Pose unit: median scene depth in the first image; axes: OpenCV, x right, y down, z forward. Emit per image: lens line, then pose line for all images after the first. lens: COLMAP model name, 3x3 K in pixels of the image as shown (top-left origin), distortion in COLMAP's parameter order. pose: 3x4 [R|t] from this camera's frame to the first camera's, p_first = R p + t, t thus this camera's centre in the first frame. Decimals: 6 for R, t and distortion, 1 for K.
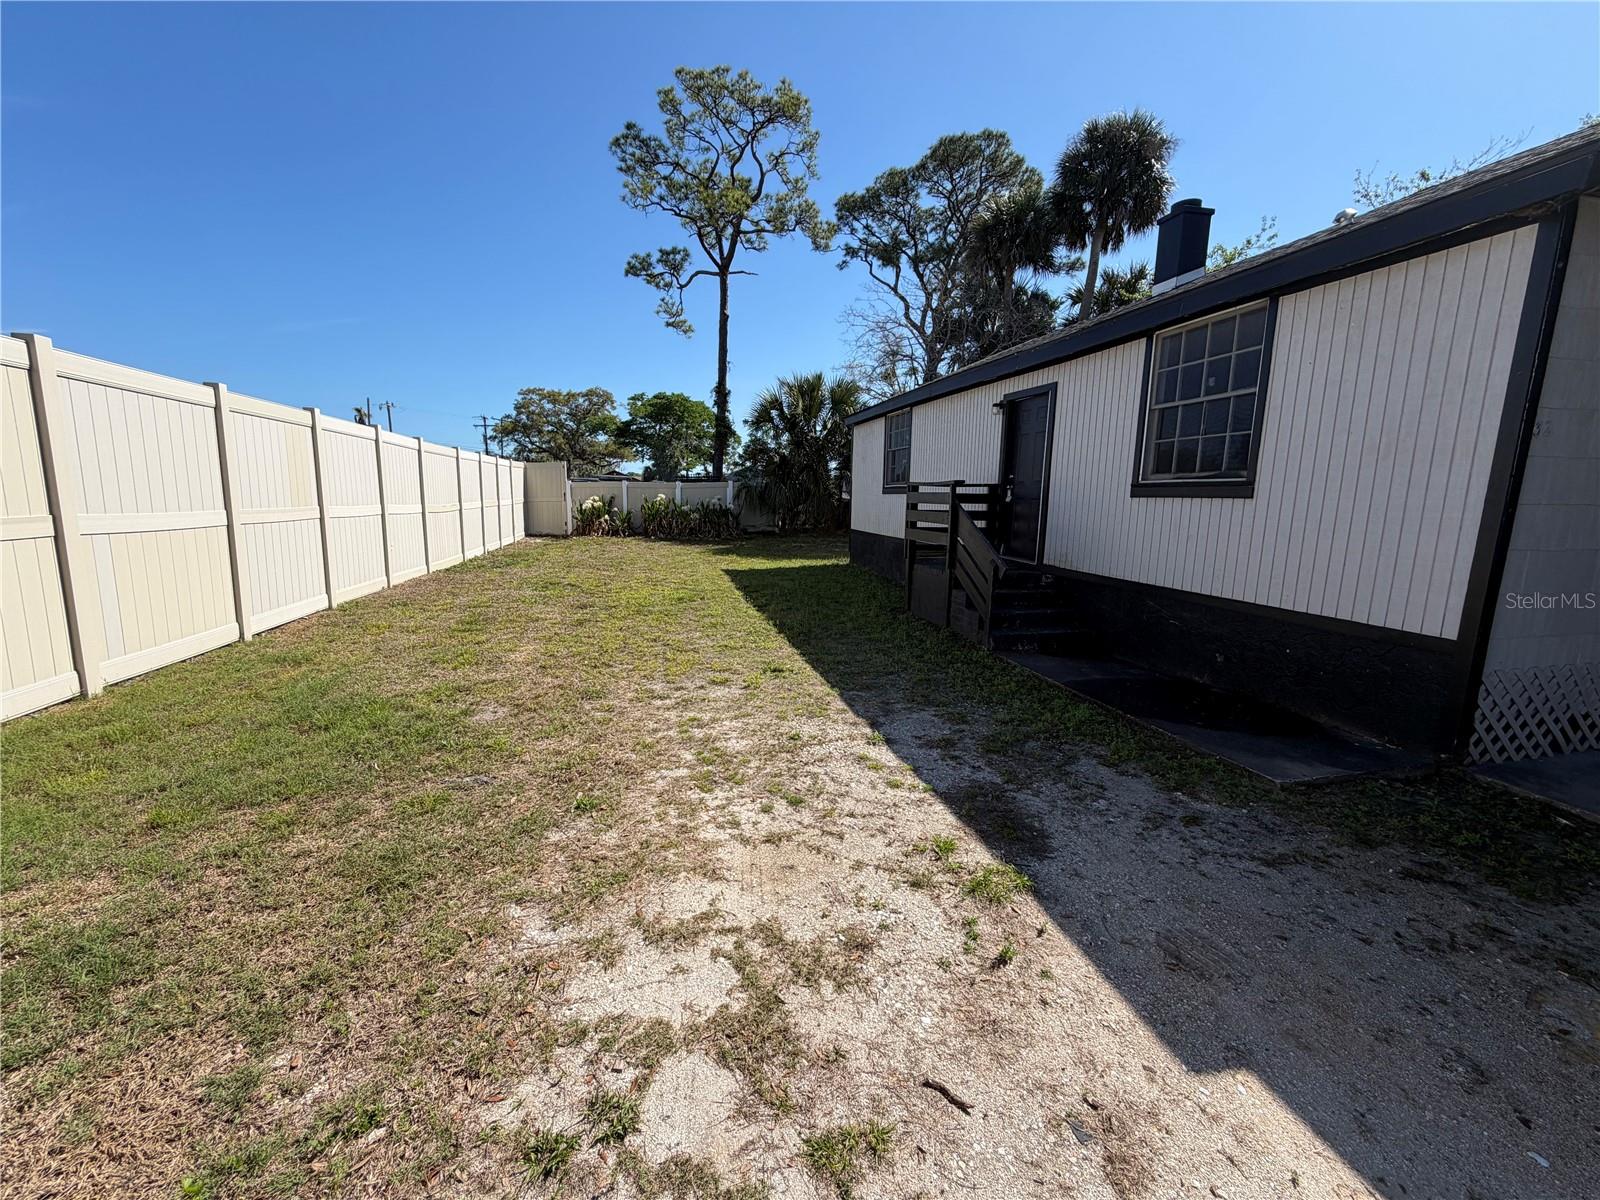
lens RADIAL K [[636.3, 0, 795.6], [0, 636.3, 596.3], [0, 0, 1]] dist [0.000796, -0.000400]
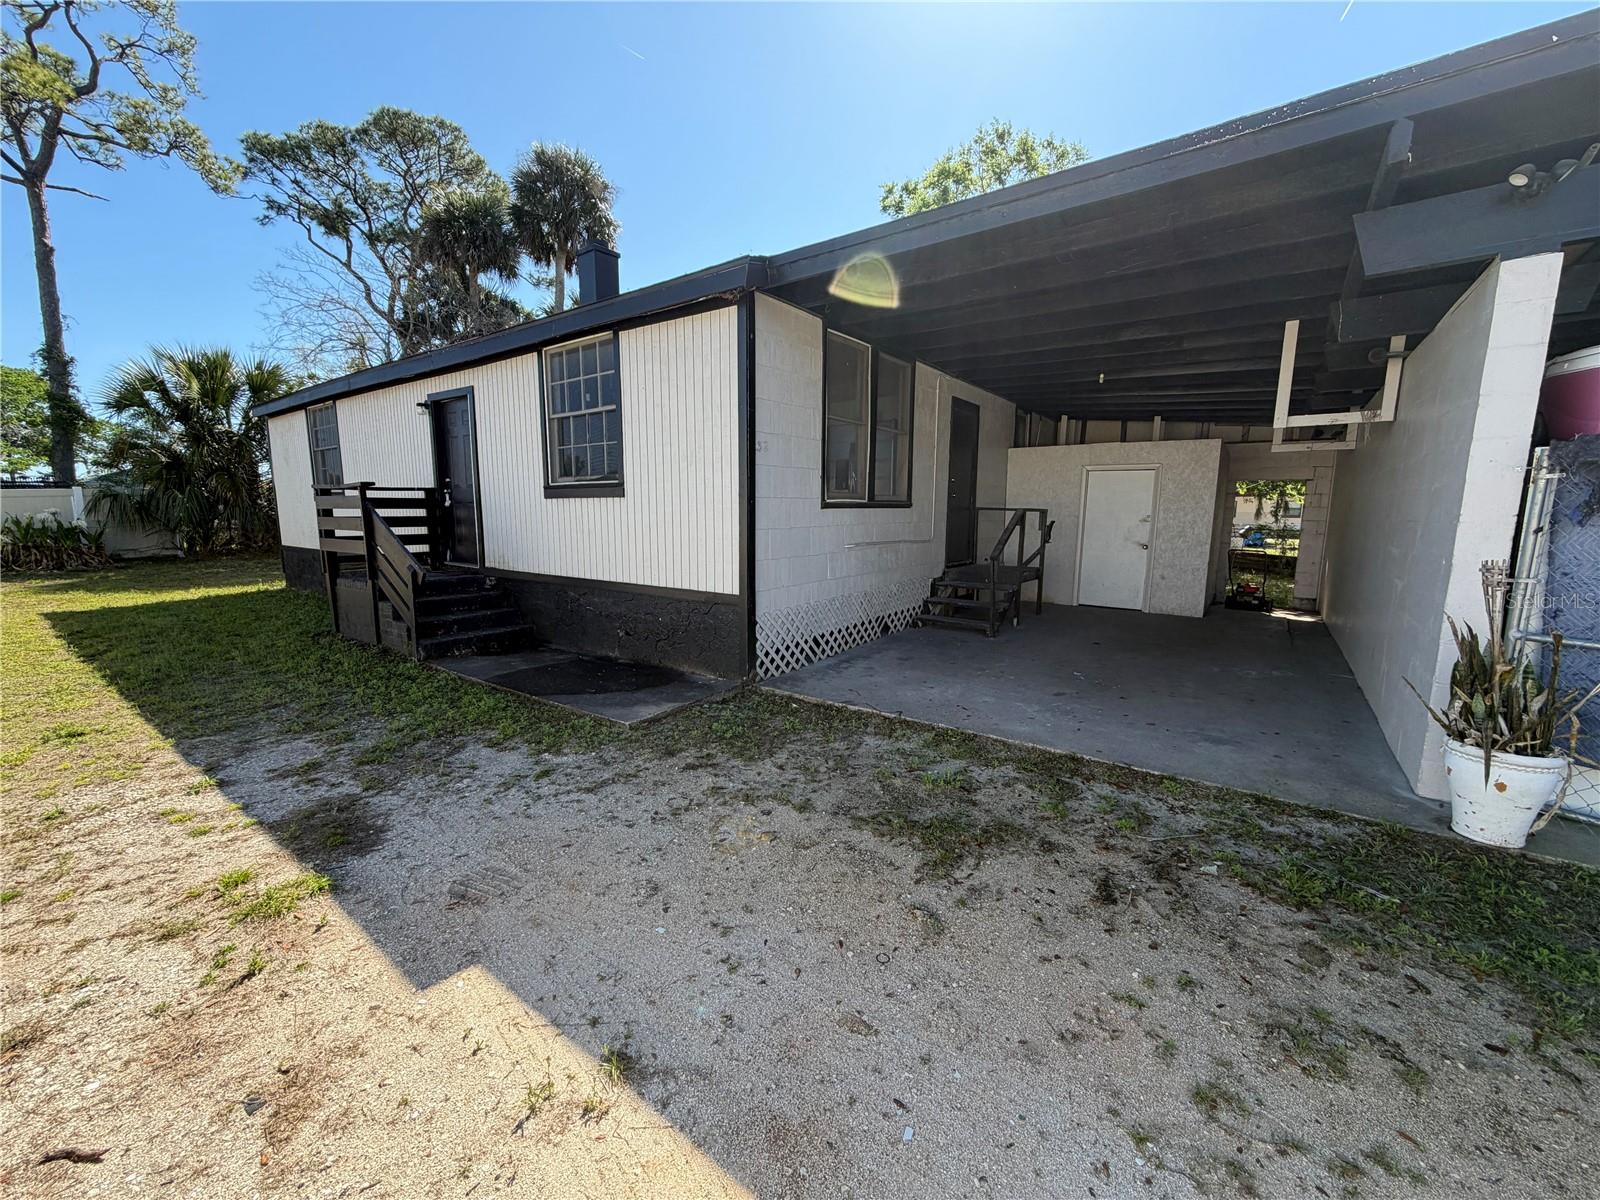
lens RADIAL K [[636.3, 0, 795.6], [0, 636.3, 596.3], [0, 0, 1]] dist [0.000796, -0.000400]
pose [[0.762204, -0.101815, 0.639280, 0.144542], [0.112608, 0.993351, 0.023945, 0.032050], [-0.637467, 0.053737, 0.768602, -0.095454]]
